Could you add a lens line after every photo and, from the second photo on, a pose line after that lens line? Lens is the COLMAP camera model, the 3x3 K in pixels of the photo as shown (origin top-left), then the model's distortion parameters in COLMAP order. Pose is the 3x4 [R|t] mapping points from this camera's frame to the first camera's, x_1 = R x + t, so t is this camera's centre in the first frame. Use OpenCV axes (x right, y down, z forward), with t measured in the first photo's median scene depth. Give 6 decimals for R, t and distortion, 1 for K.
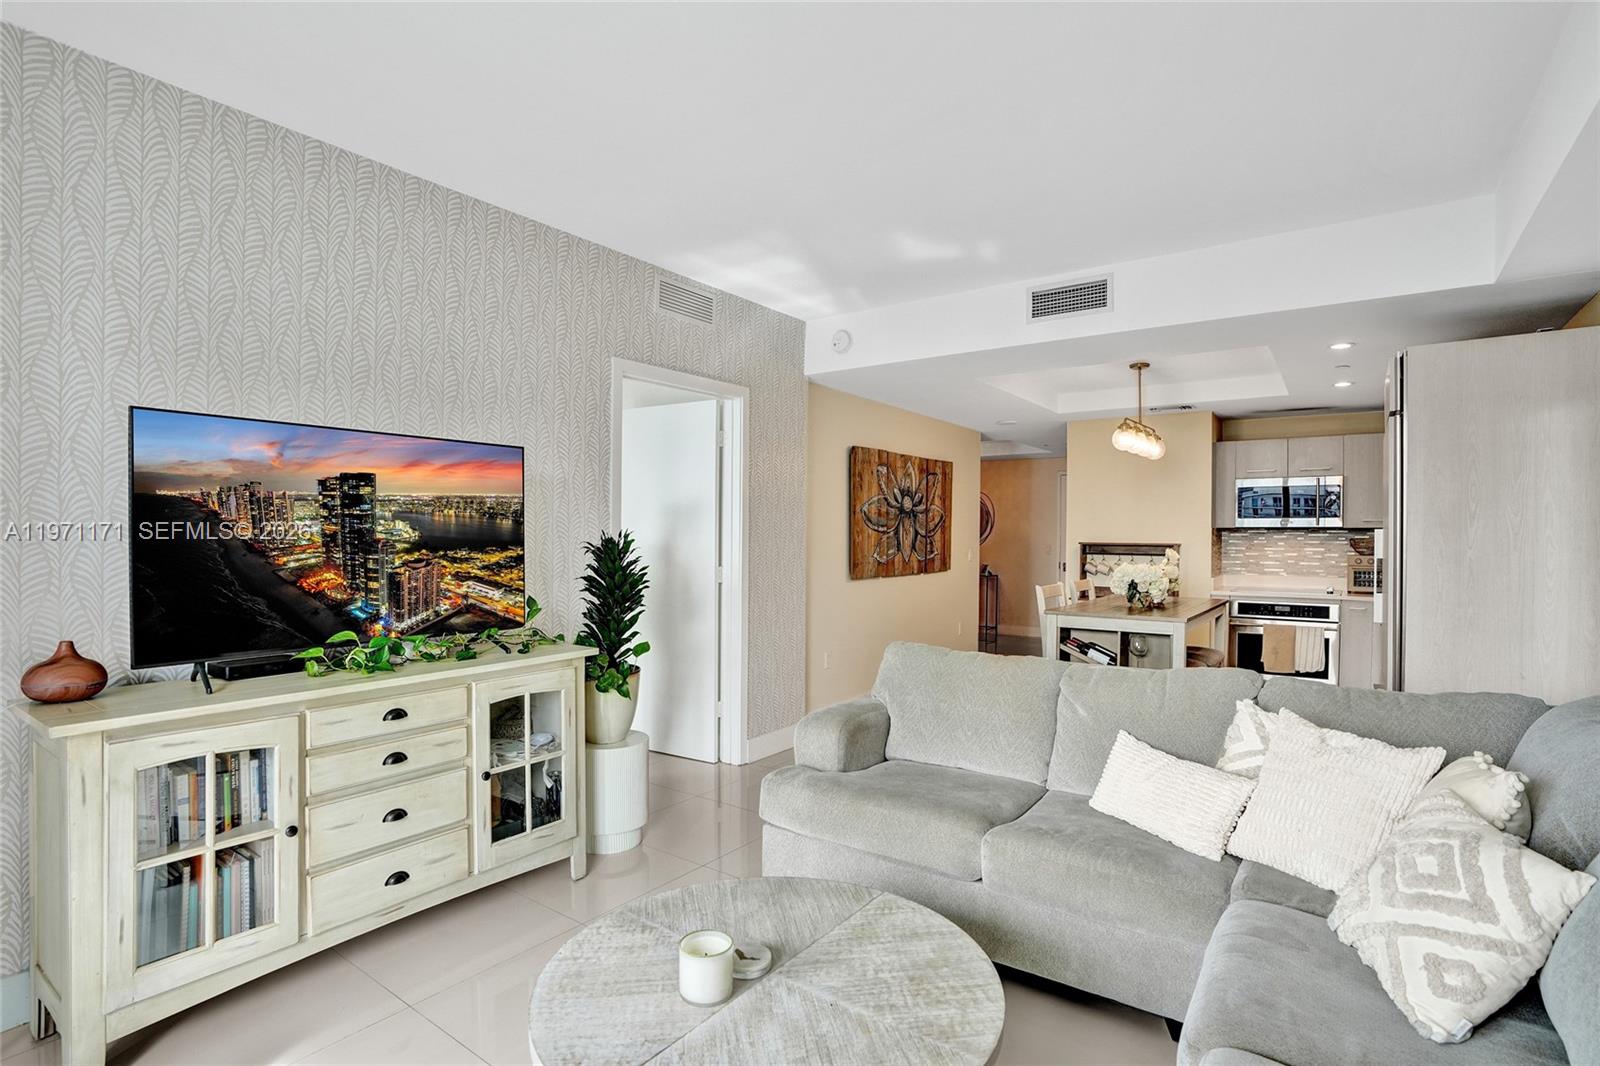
lens RADIAL K [[811.4, 0, 796.2], [0, 811.4, 528.7], [0, 0, 1]] dist [-0.013733, -0.001703]
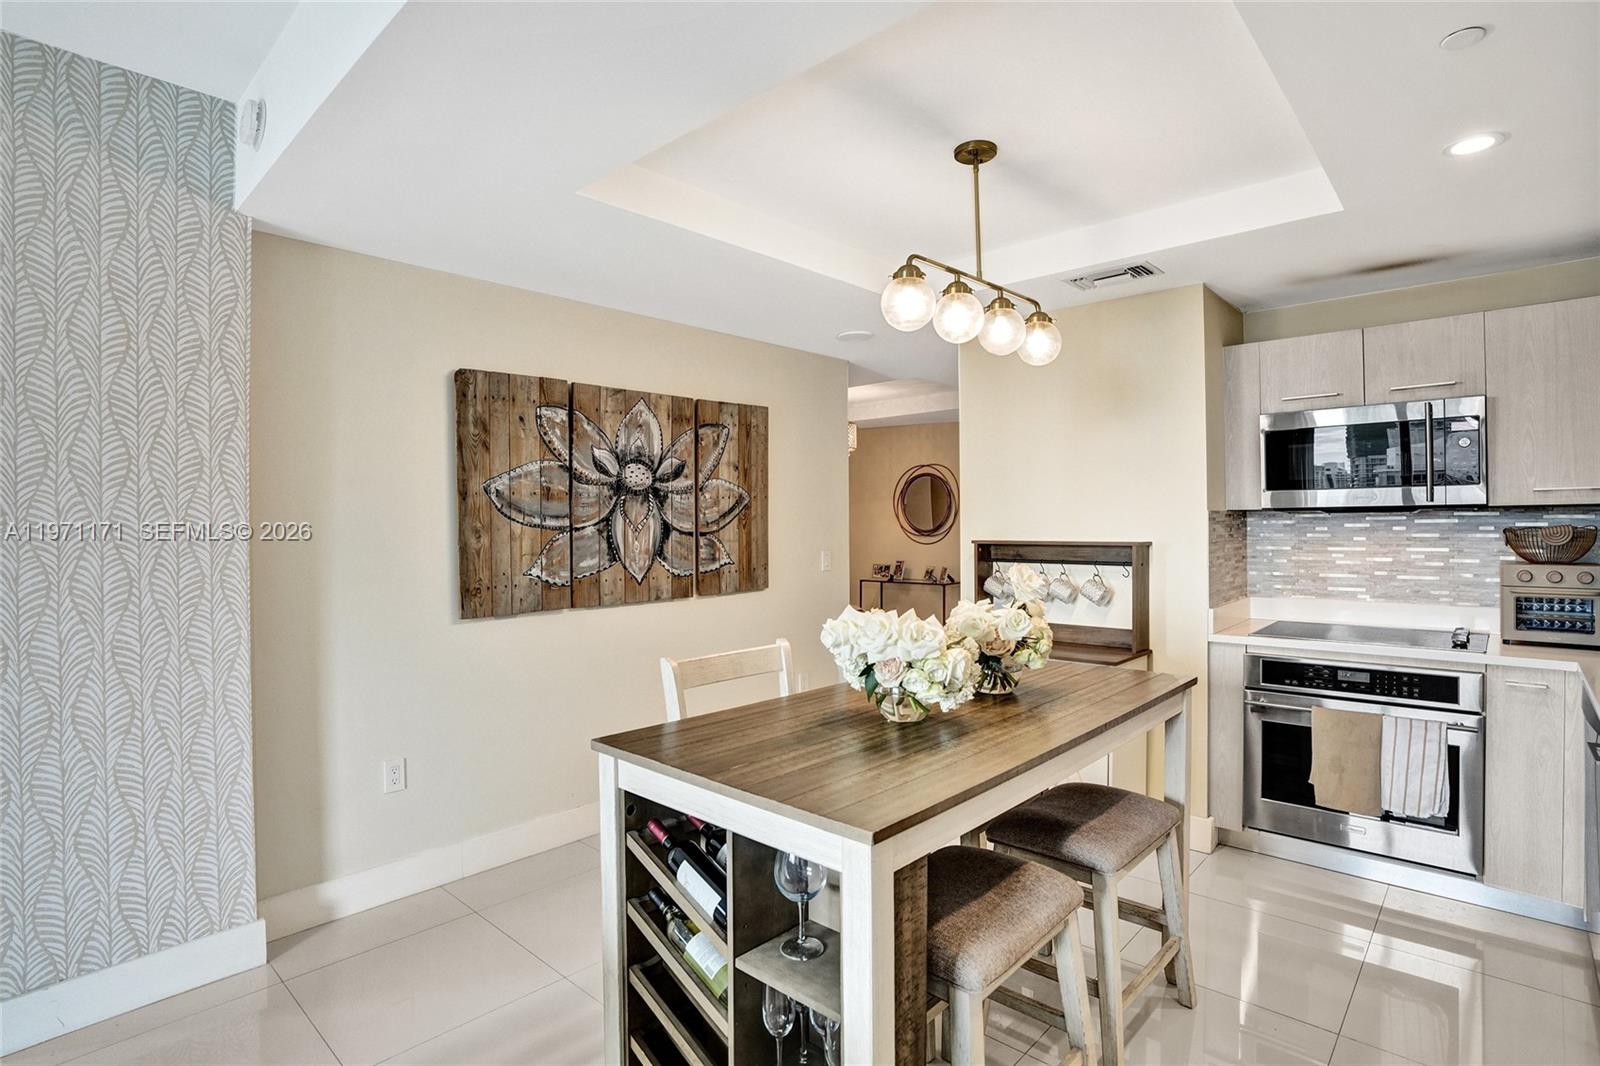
lens RADIAL K [[811.4, 0, 805.9], [0, 811.4, 523.6], [0, 0, 1]] dist [-0.013733, -0.001703]
pose [[0.989066, -0.020058, -0.146100, 0.311778], [0.019150, 0.999788, -0.007624, 0.007525], [0.146222, 0.004743, 0.989240, 0.426536]]
